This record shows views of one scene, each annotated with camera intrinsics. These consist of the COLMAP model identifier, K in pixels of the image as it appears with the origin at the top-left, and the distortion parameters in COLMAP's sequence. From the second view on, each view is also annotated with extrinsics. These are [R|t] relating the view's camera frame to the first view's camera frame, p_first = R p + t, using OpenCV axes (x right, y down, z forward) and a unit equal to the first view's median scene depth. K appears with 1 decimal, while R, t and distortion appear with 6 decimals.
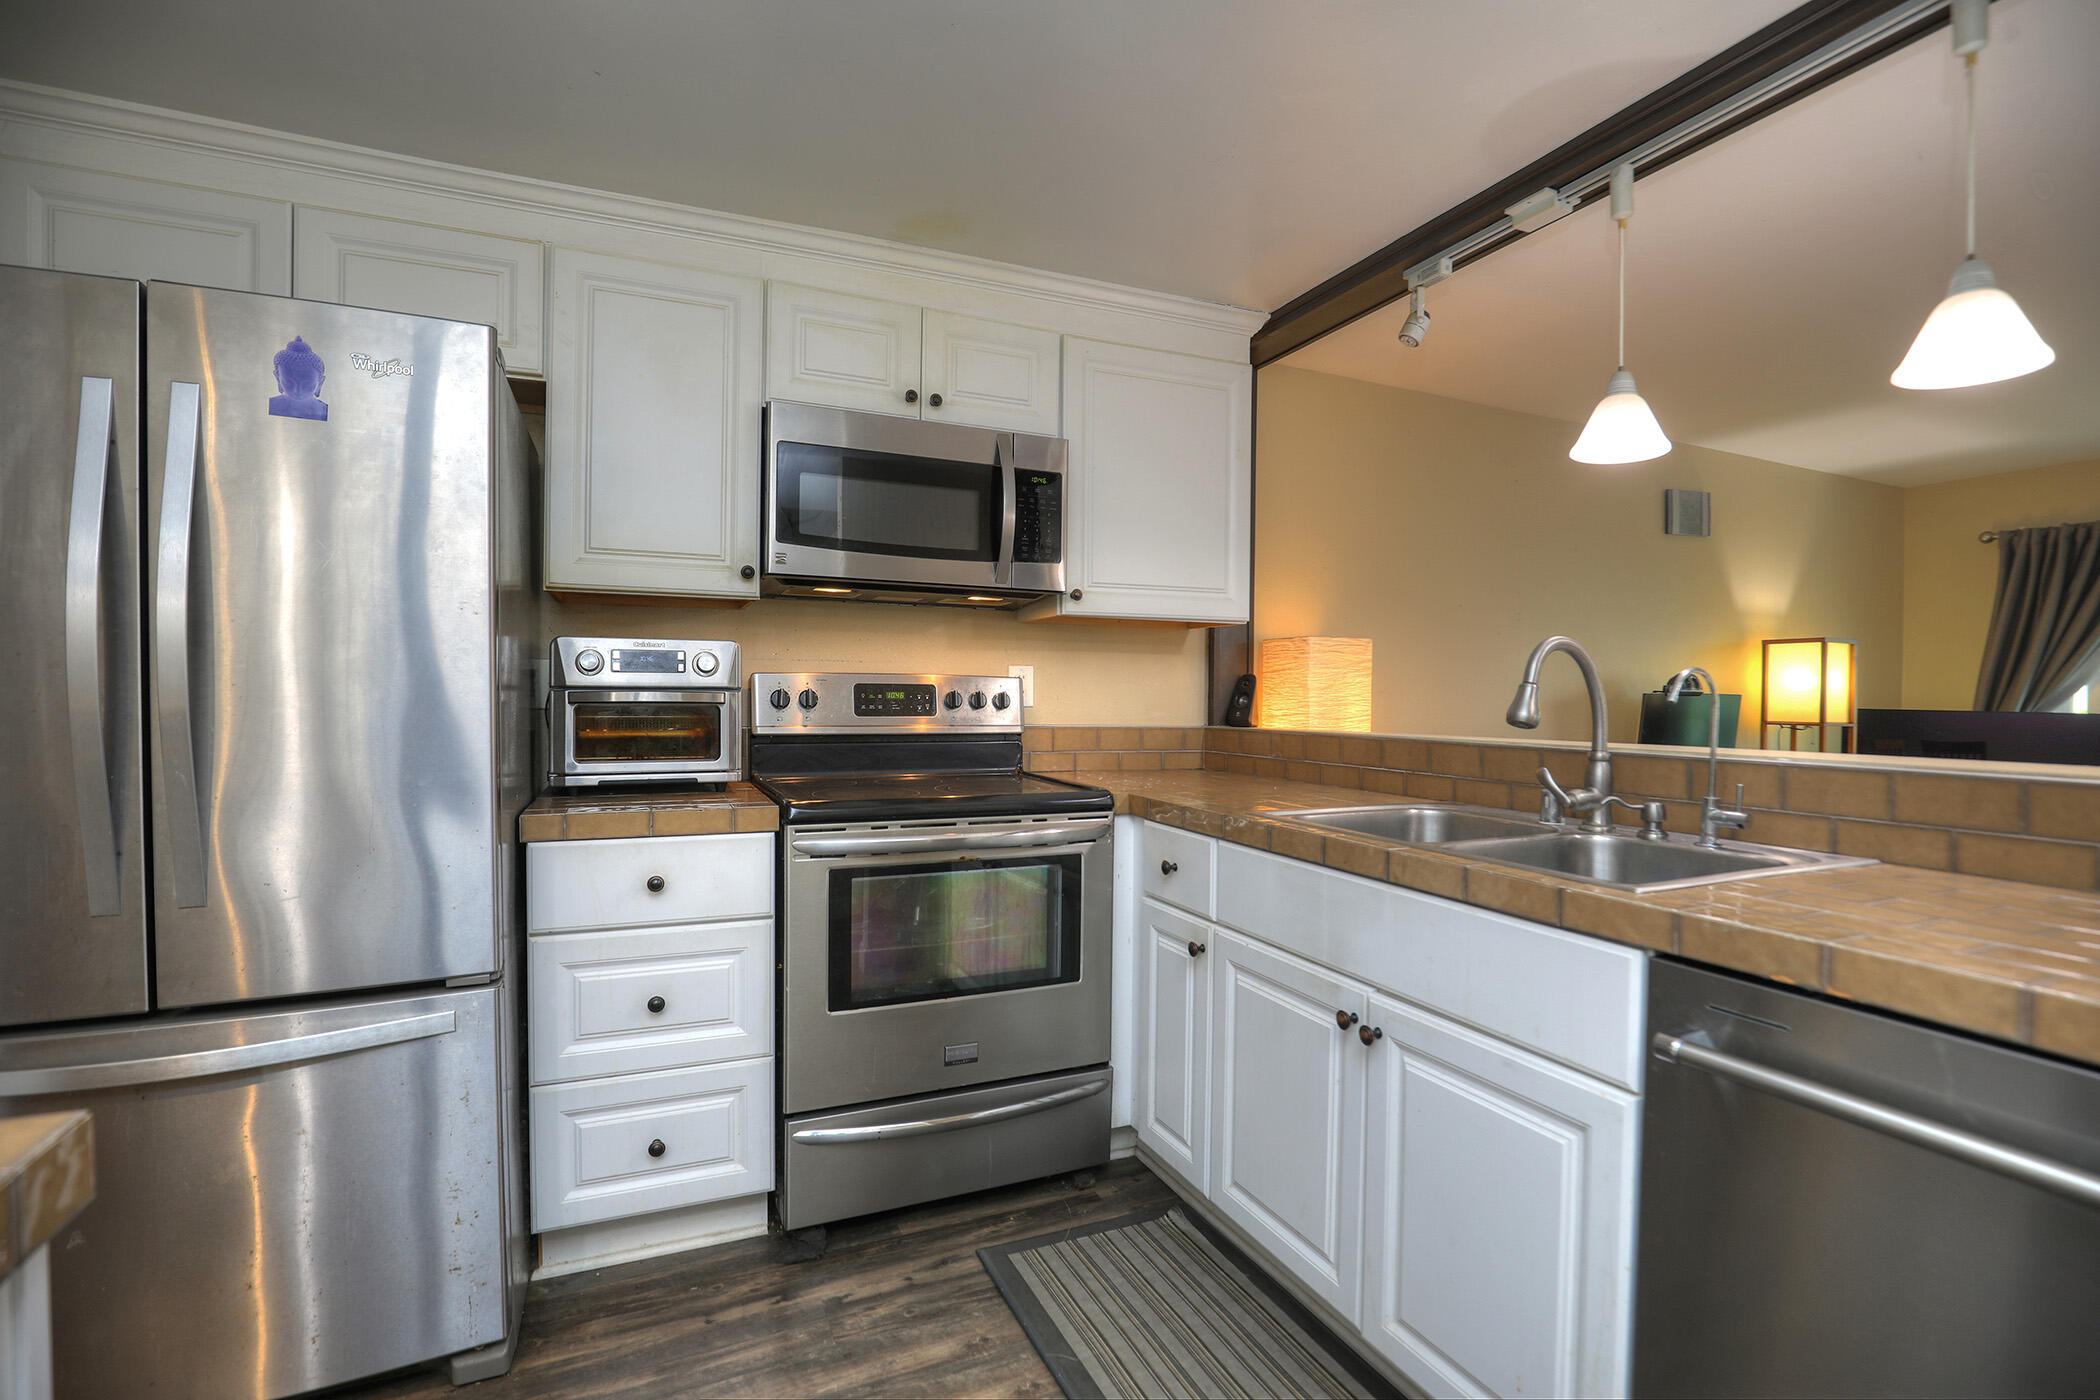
lens RADIAL K [[1024.6, 0, 1050.0], [0, 1024.6, 700.0], [0, 0, 1]] dist [-0.027392, 0.000796]
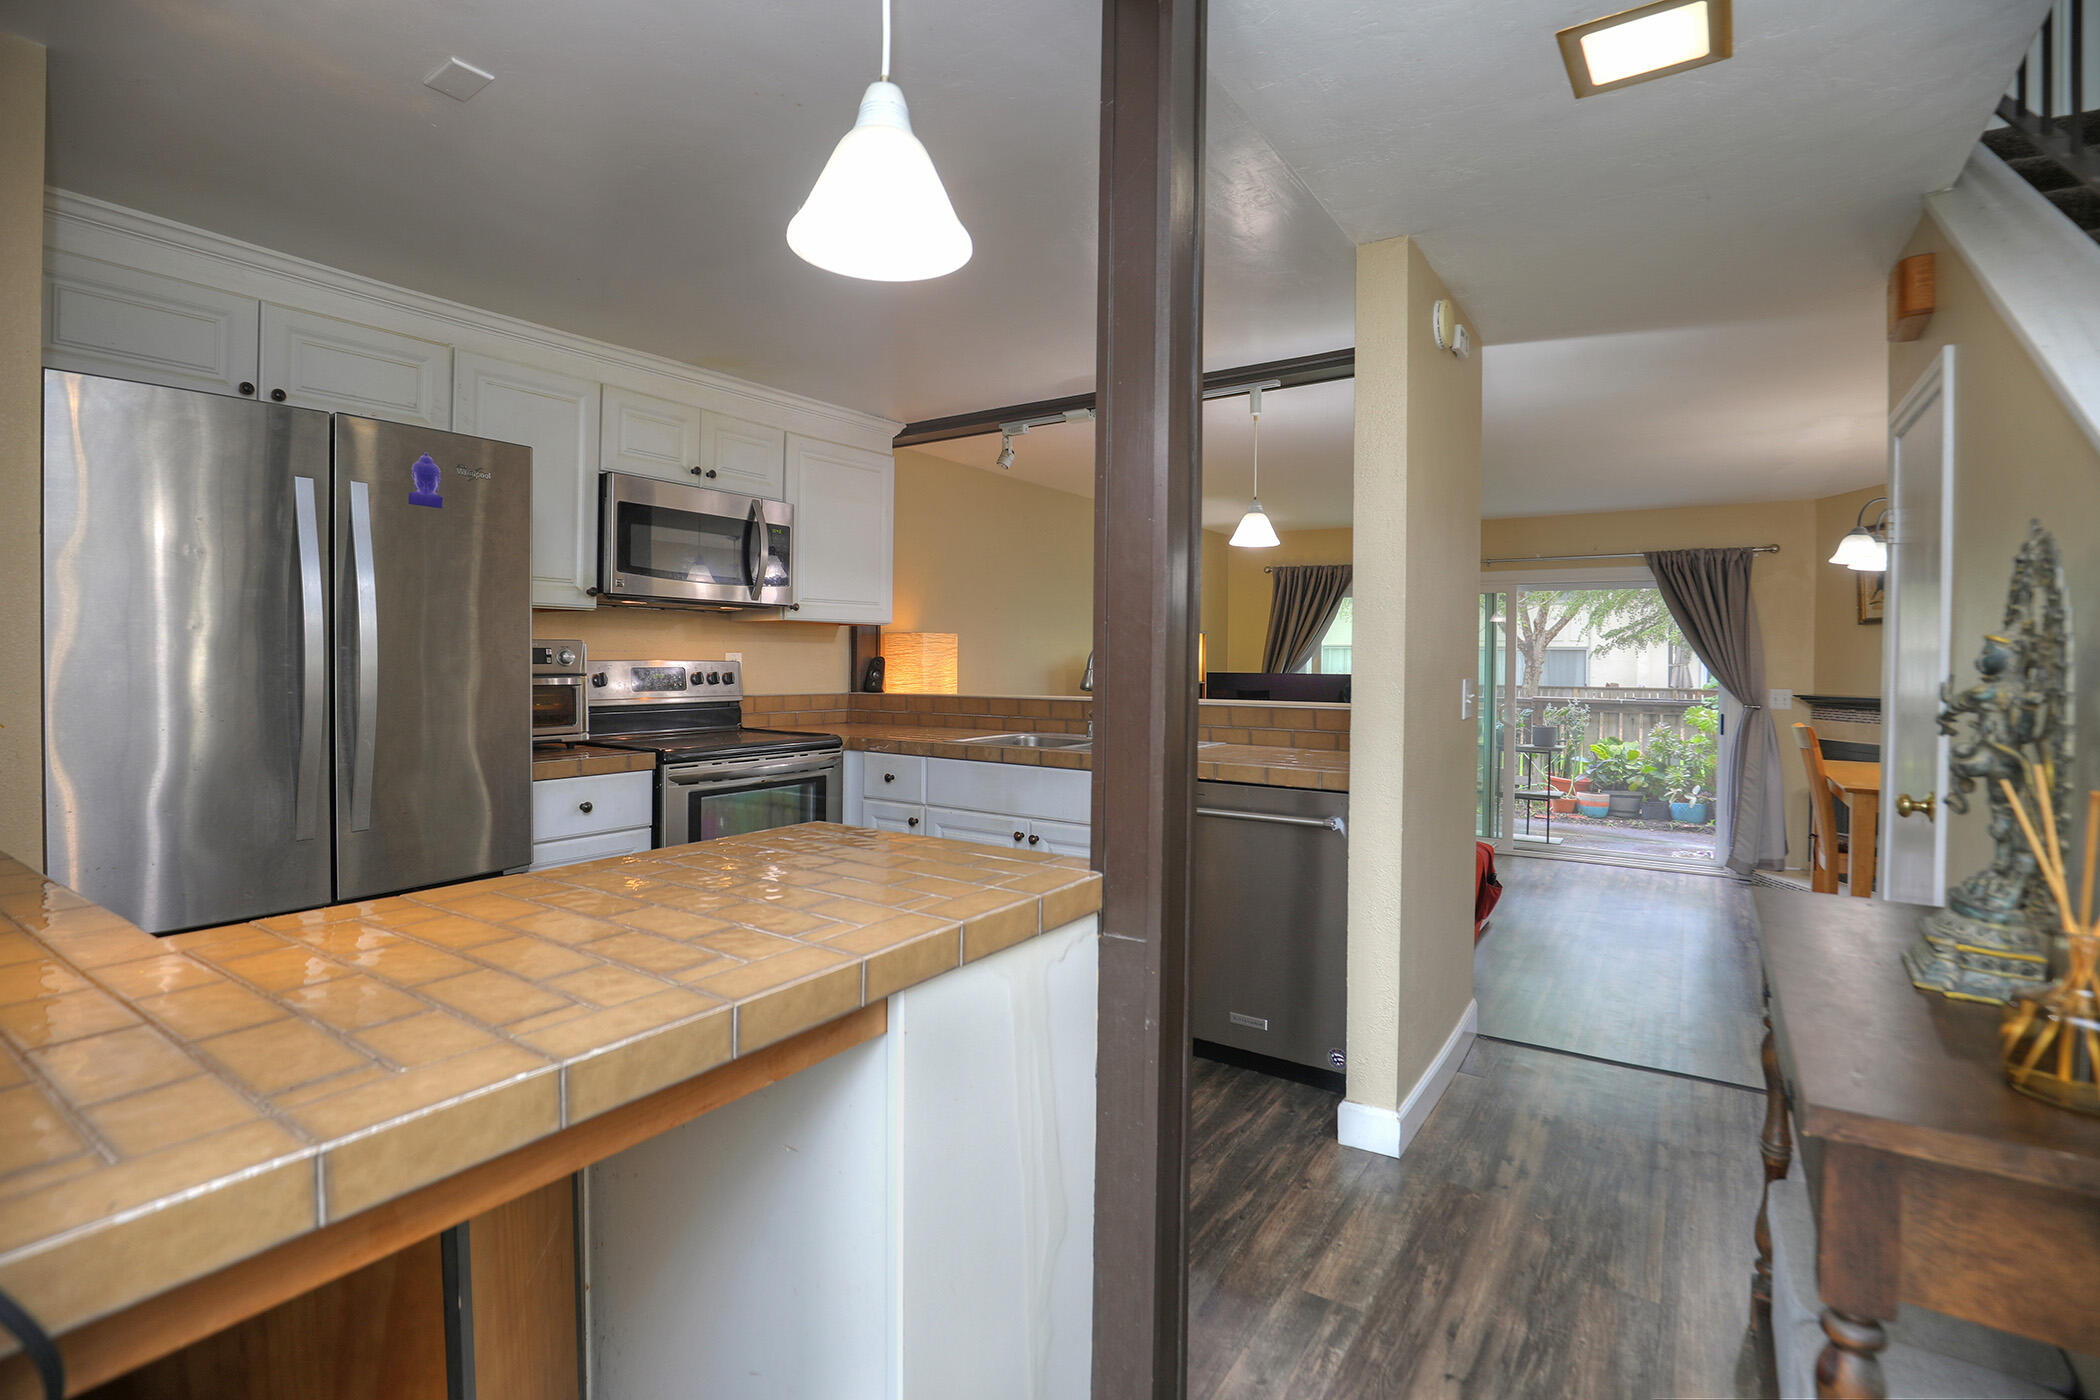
lens RADIAL K [[962.8, 0, 1064.5], [0, 962.8, 665.5], [0, 0, 1]] dist [-0.001063, -0.000617]
pose [[0.857403, -0.007974, 0.514583, -0.394462], [0.006865, 0.999968, 0.004055, -0.022276], [-0.514599, 0.000056, 0.857431, -0.443791]]
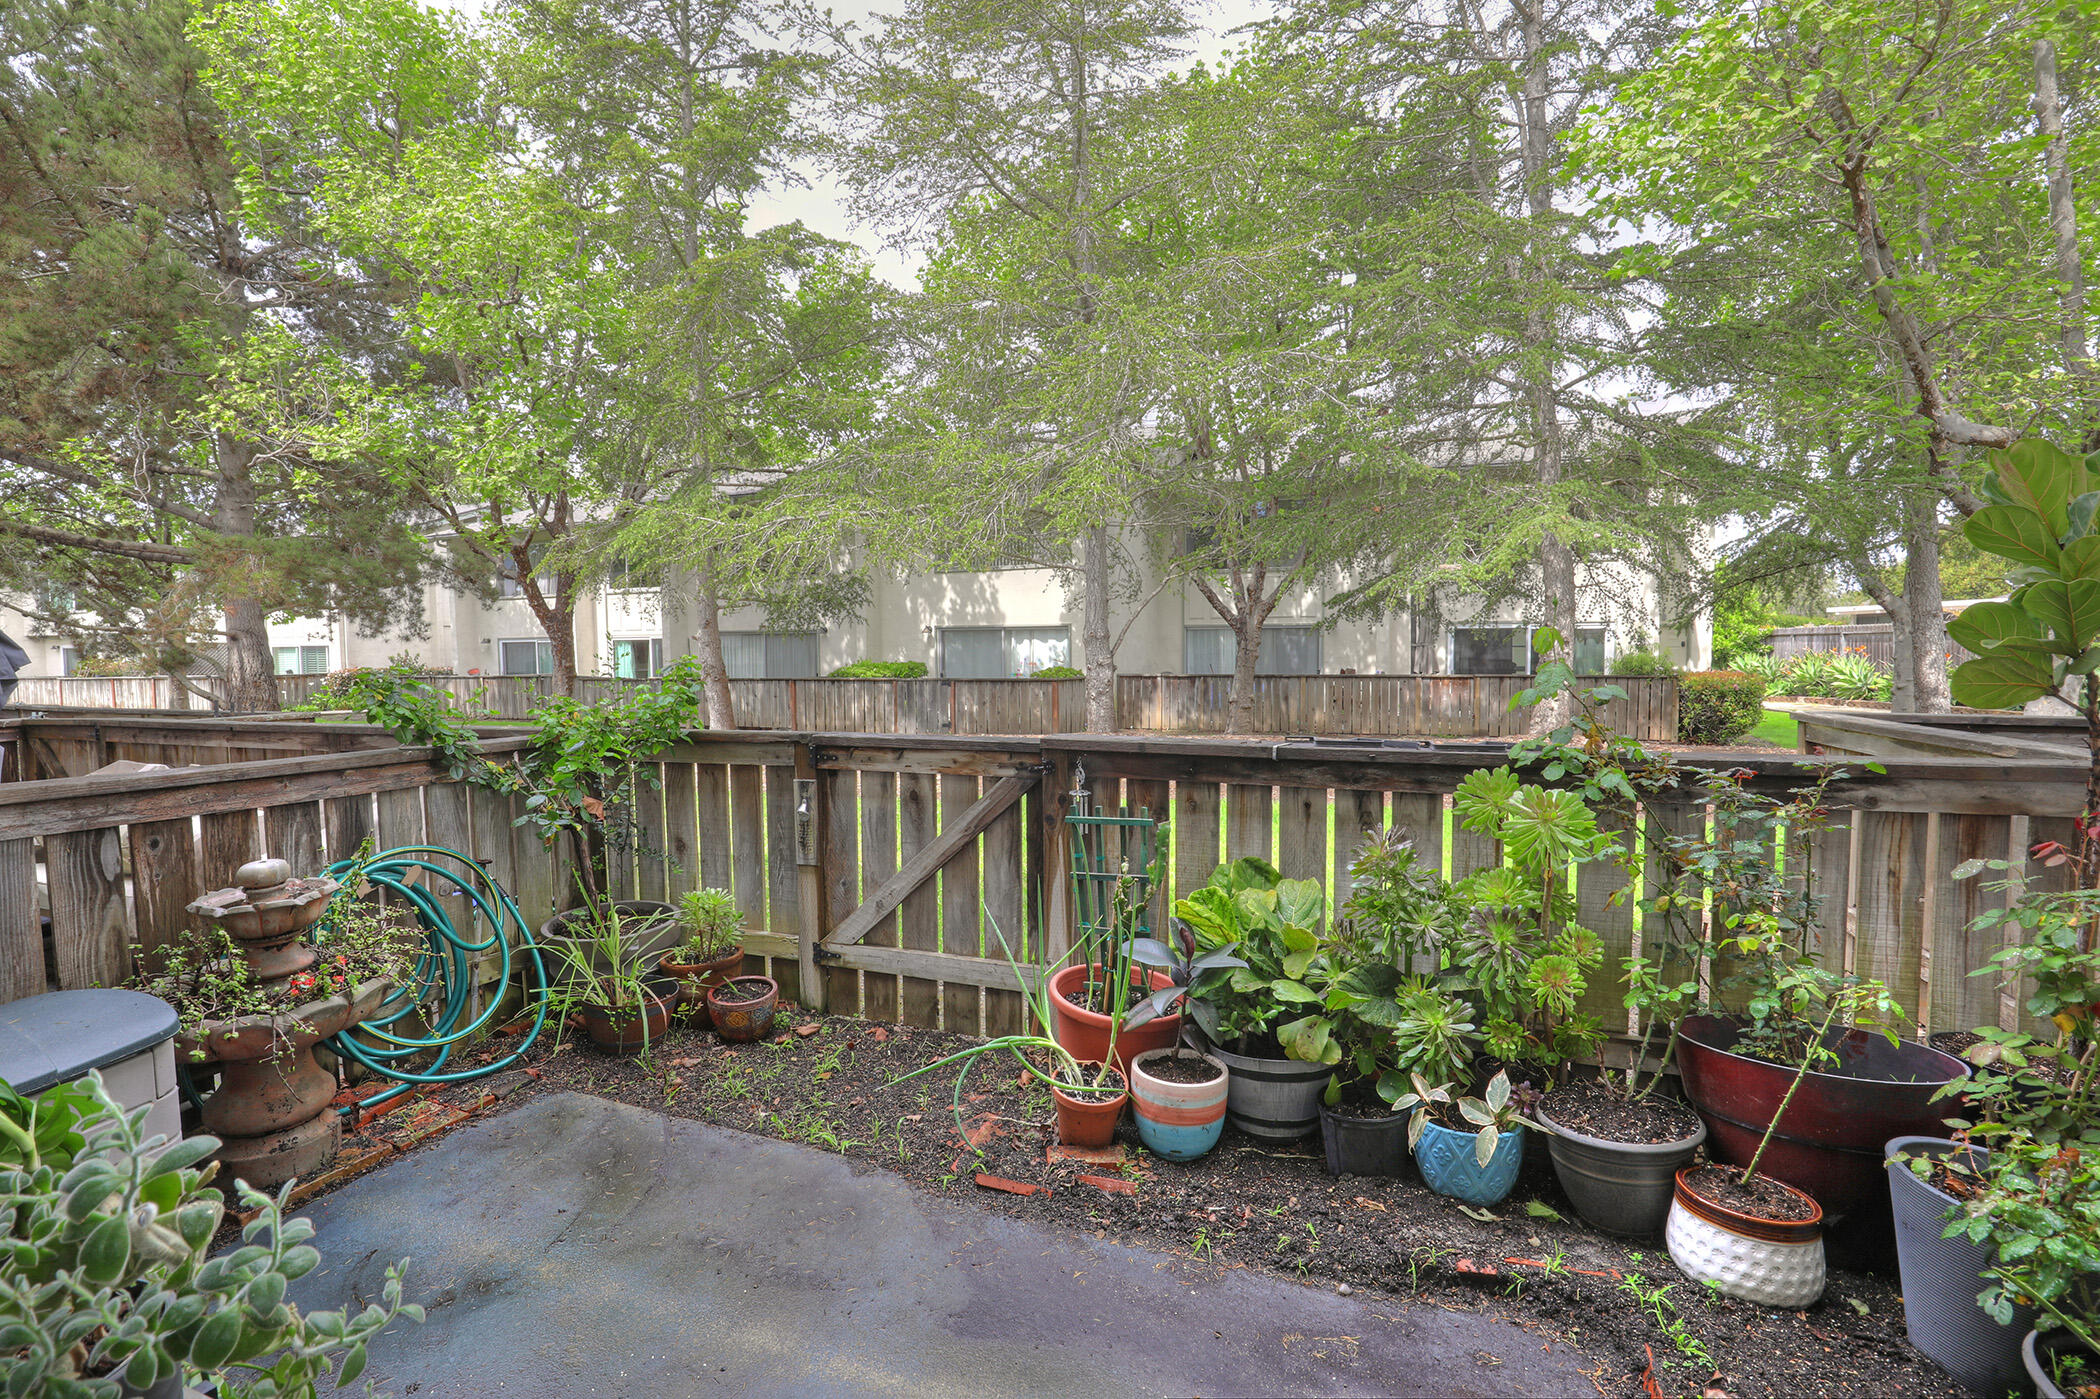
lens RADIAL K [[981.3, 0, 1046.1], [0, 981.3, 656.4], [0, 0, 1]] dist [-0.031191, 0.000340]
pose [[0.736724, -0.021459, 0.675853, 2.653078], [0.020642, 0.999744, 0.009242, 0.016722], [-0.675878, 0.007143, 0.736979, 1.093842]]
